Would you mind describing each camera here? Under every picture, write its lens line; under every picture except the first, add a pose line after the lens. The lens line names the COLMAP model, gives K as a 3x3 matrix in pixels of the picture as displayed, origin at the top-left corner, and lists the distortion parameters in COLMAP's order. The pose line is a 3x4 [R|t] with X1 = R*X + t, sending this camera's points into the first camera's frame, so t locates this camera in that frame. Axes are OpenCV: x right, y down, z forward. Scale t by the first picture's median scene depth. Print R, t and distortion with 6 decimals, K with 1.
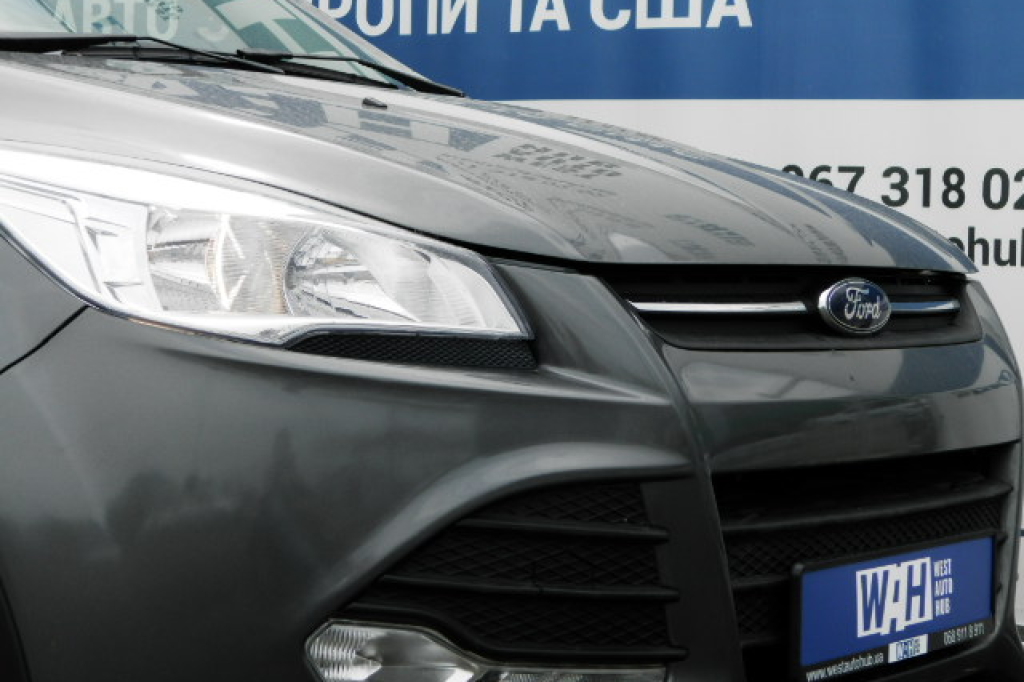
lens RADIAL K [[2385.9, 0, 512.0], [0, 2385.9, 341.0], [0, 0, 1]] dist [-0.598338, -0.260943]
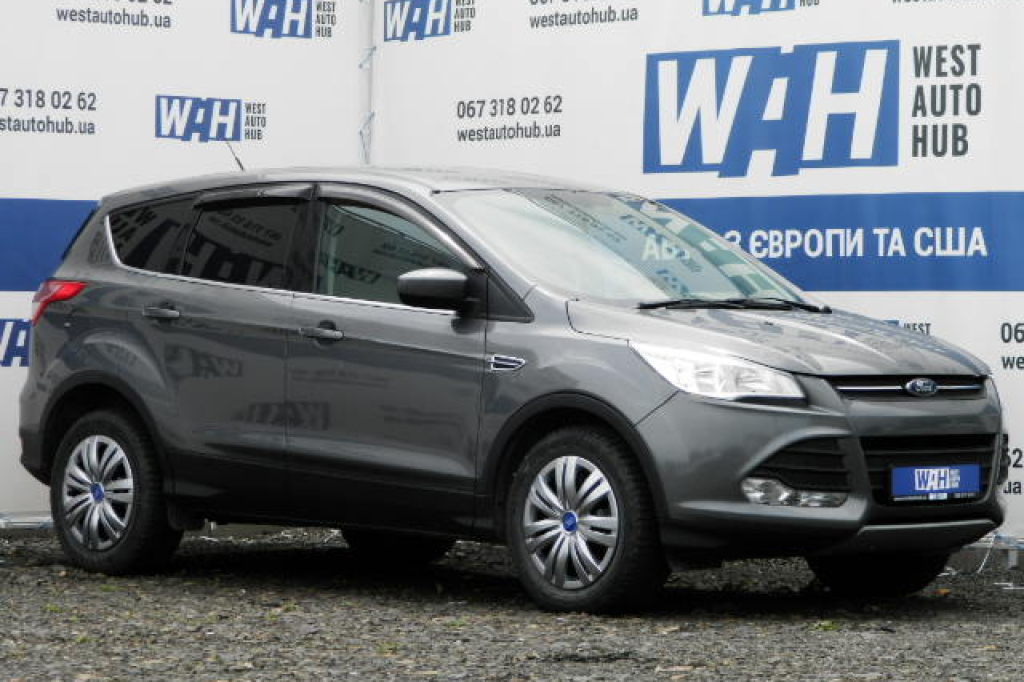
lens RADIAL K [[3901.3, 0, 512.0], [0, 3901.3, 341.0], [0, 0, 1]] dist [0.019044, 0.202335]
pose [[0.978227, -0.022694, -0.206292, 0.752204], [0.015029, 0.999140, -0.038649, 0.127528], [0.206992, 0.034707, 0.977727, -4.586890]]
